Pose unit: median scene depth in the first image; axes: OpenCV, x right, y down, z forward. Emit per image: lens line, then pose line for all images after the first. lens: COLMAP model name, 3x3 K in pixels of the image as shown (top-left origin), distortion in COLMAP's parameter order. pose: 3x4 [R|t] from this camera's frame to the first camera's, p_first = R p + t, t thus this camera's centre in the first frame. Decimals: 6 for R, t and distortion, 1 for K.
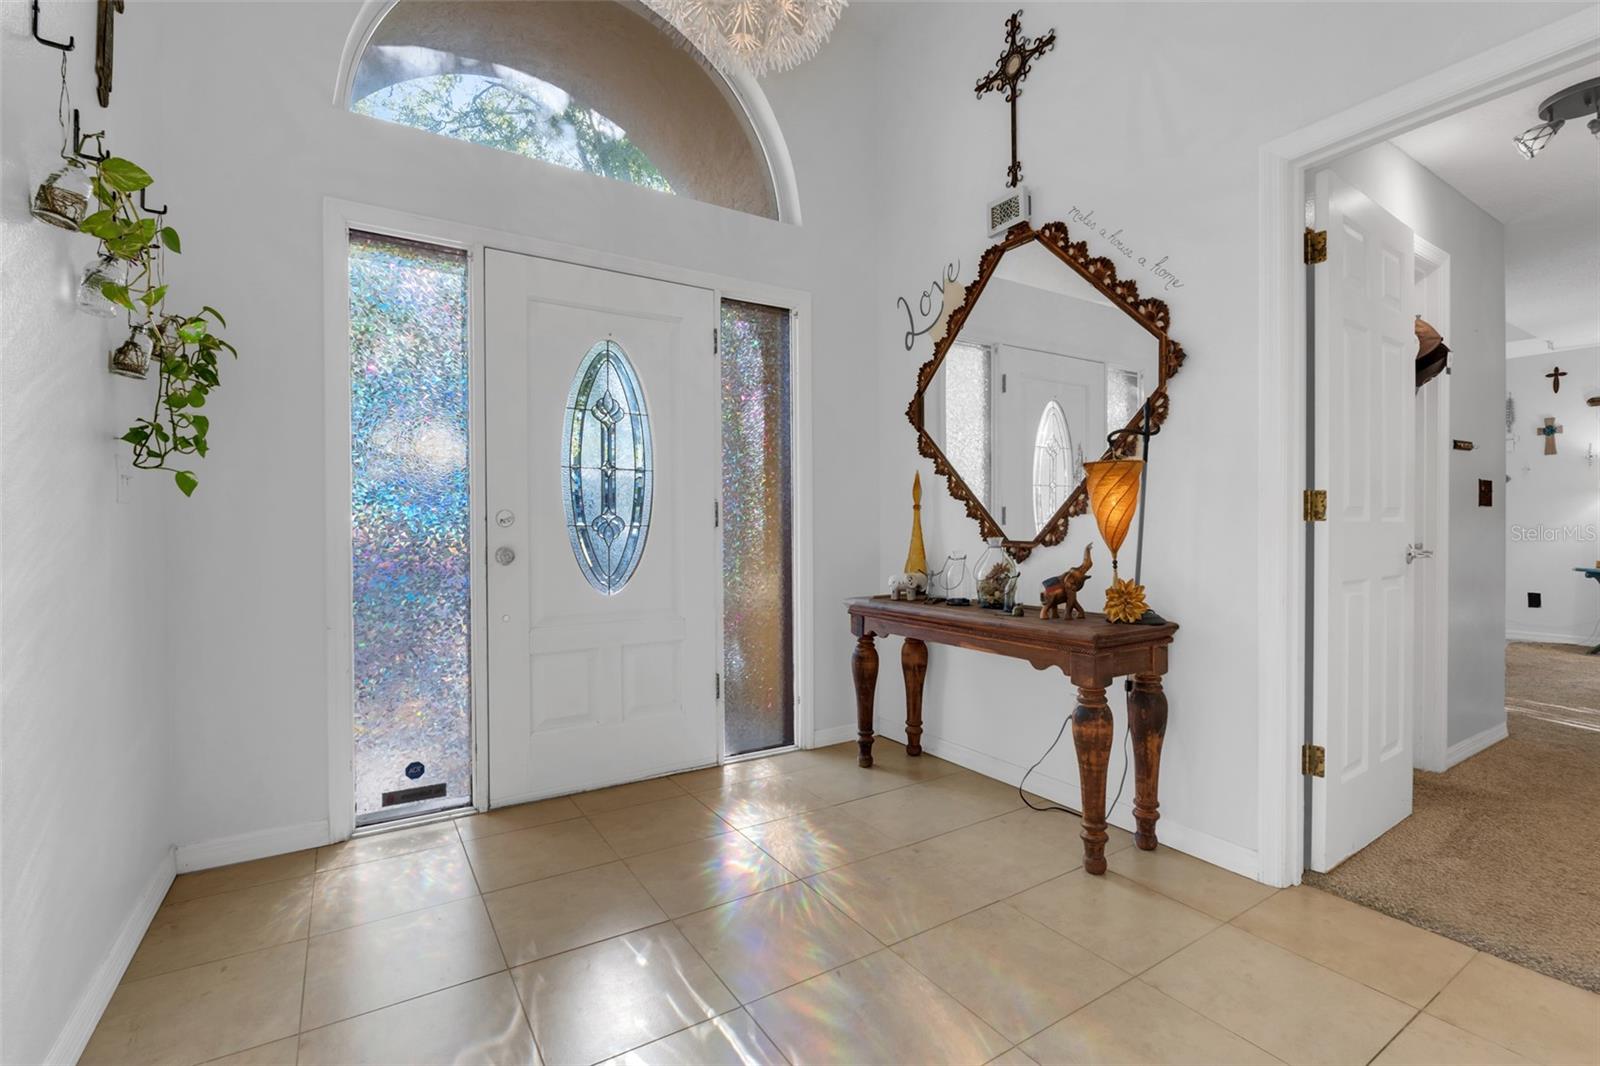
lens RADIAL K [[718.9, 0, 807.9], [0, 718.9, 534.2], [0, 0, 1]] dist [-0.012934, 0.000204]
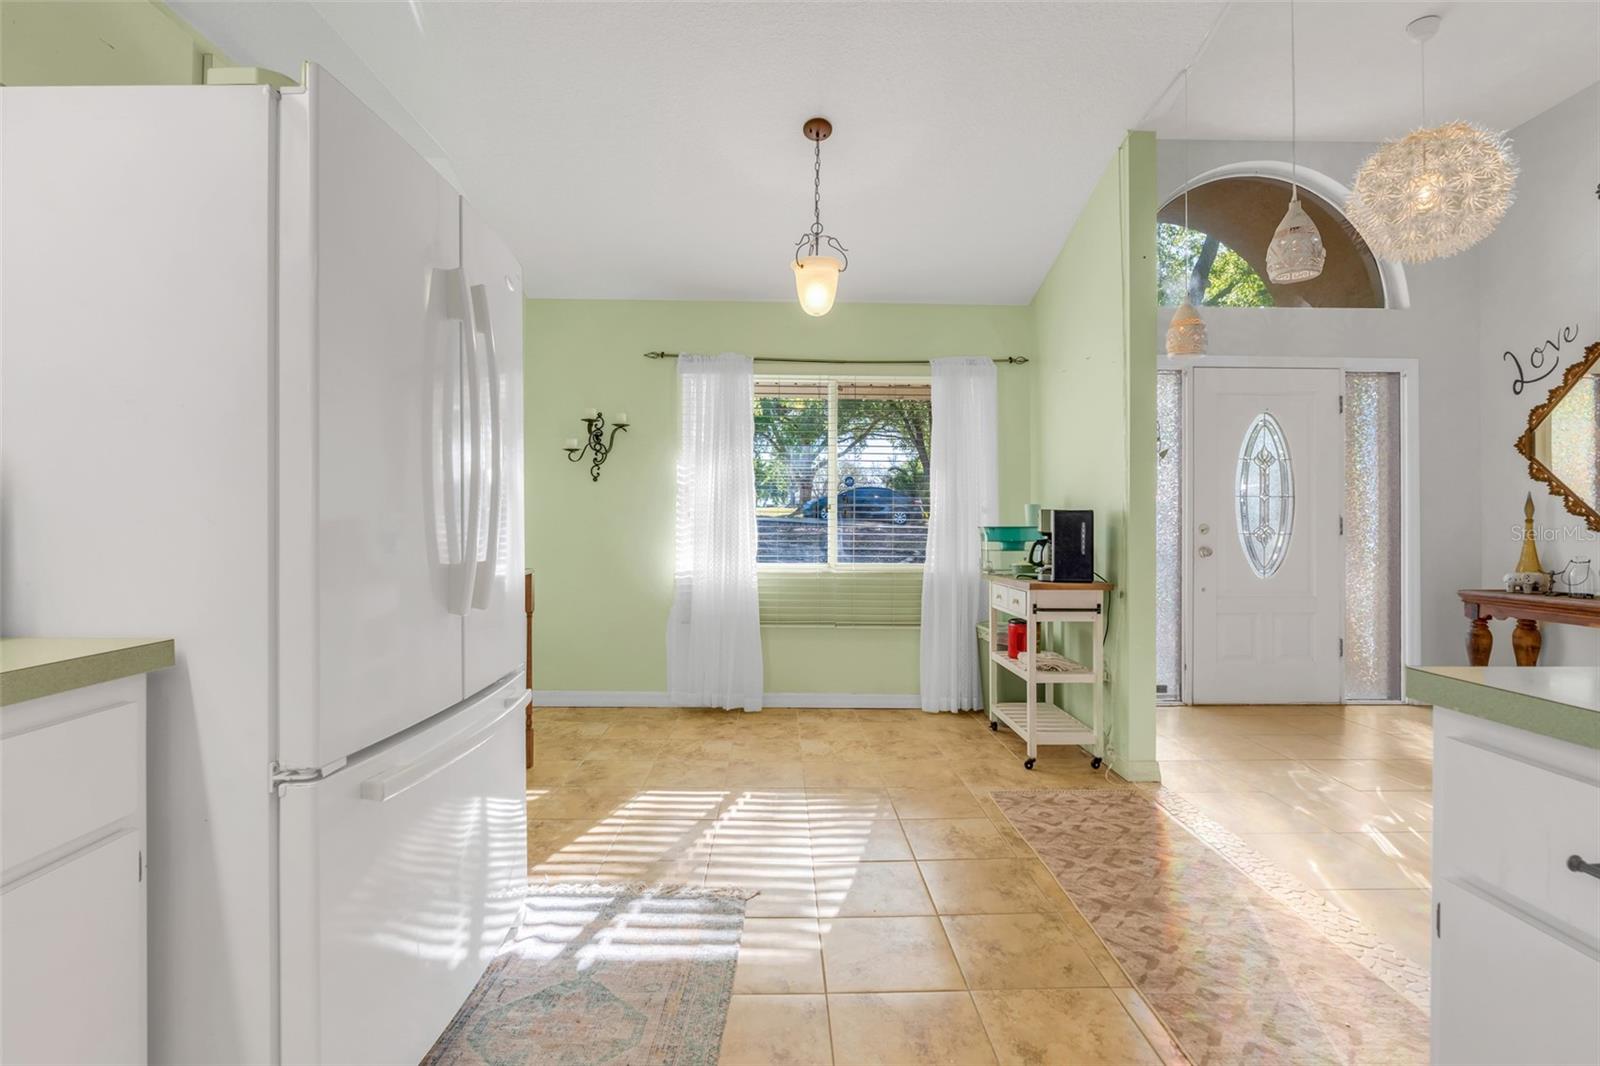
lens RADIAL K [[744.8, 0, 799.9], [0, 744.8, 527.0], [0, 0, 1]] dist [-0.010192, 0.000644]
pose [[0.857561, 0.004648, -0.514361, -0.291309], [-0.010916, 0.999898, -0.009164, -0.001313], [0.514266, 0.013474, 0.857525, -0.800565]]
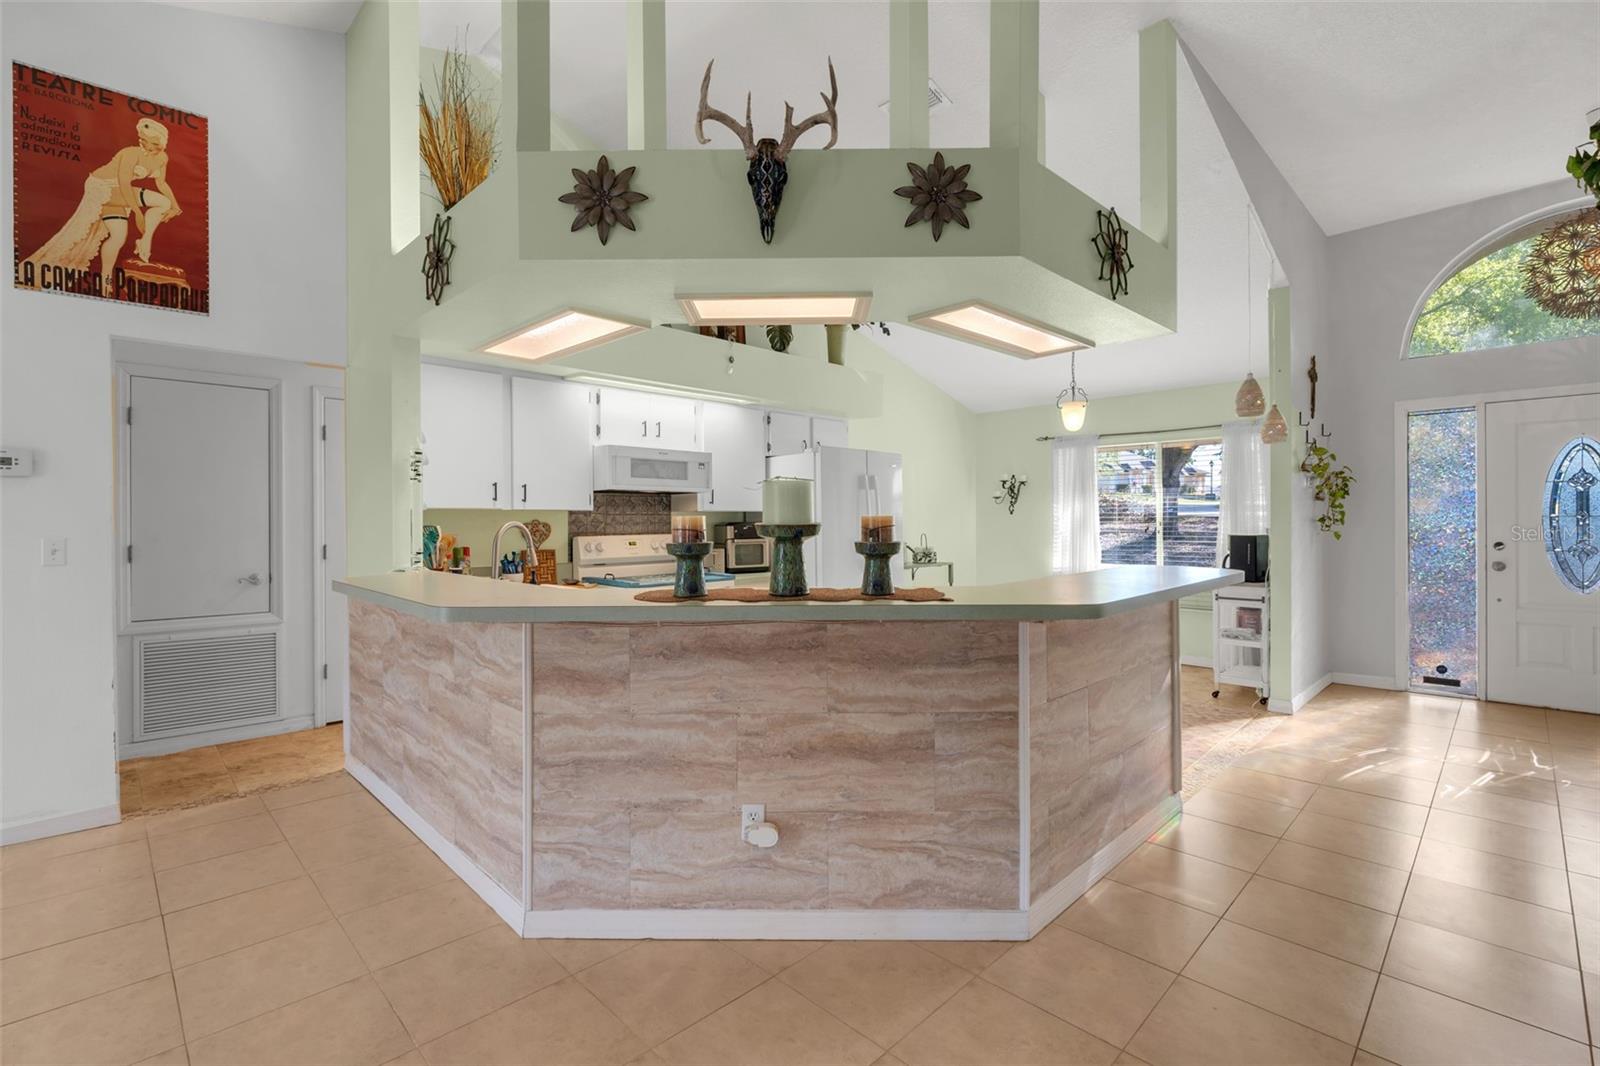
lens RADIAL K [[720.4, 0, 798.2], [0, 720.4, 524.5], [0, 0, 1]] dist [-0.009624, 0.001162]
pose [[0.210295, 0.002243, -0.977635, 0.858753], [-0.005187, 0.999986, 0.001179, -0.060944], [0.977624, 0.004823, 0.210304, -0.996184]]
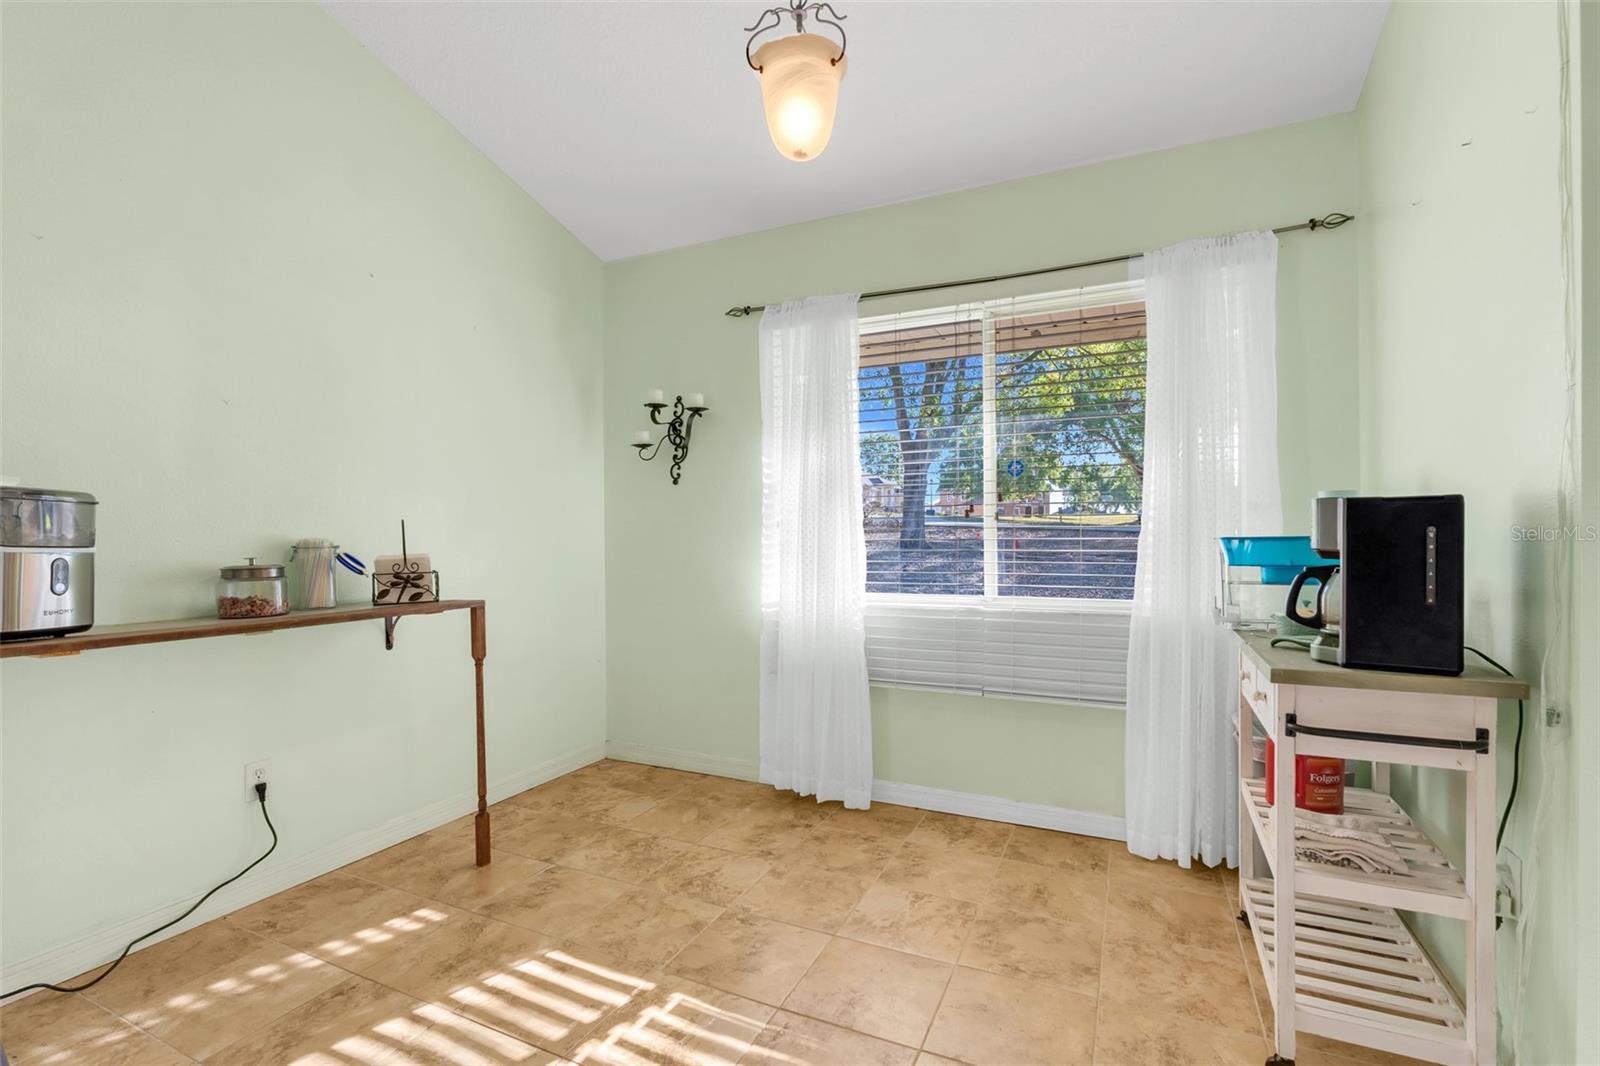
lens RADIAL K [[725.8, 0, 800.3], [0, 725.8, 549.1], [0, 0, 1]] dist [-0.010666, 0.000338]
pose [[0.534295, 0.010758, -0.845230, -0.333317], [-0.005146, 0.999942, 0.009475, -0.010716], [0.845282, -0.000713, 0.534319, -0.211175]]
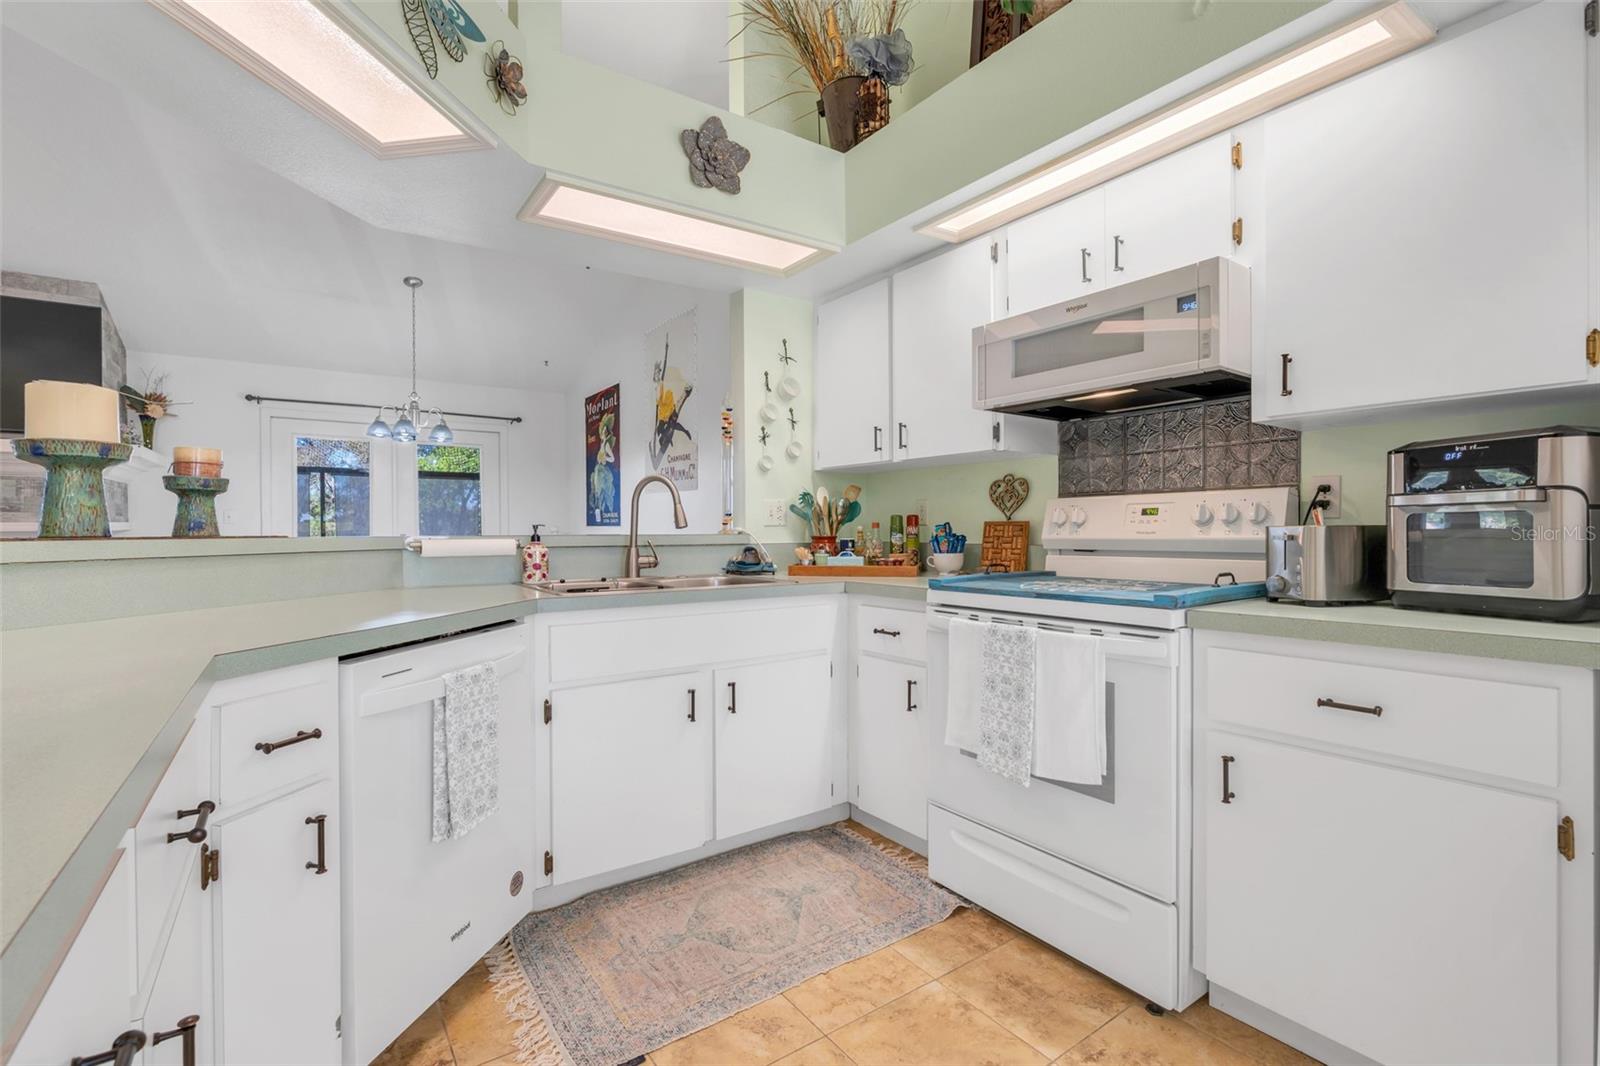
lens RADIAL K [[718.9, 0, 807.9], [0, 718.9, 534.2], [0, 0, 1]] dist [-0.012934, 0.000204]
pose [[-0.998944, -0.000712, -0.045940, -0.326422], [-0.001534, 0.999839, 0.017855, -0.007079], [0.045920, 0.017907, -0.998785, -0.326289]]
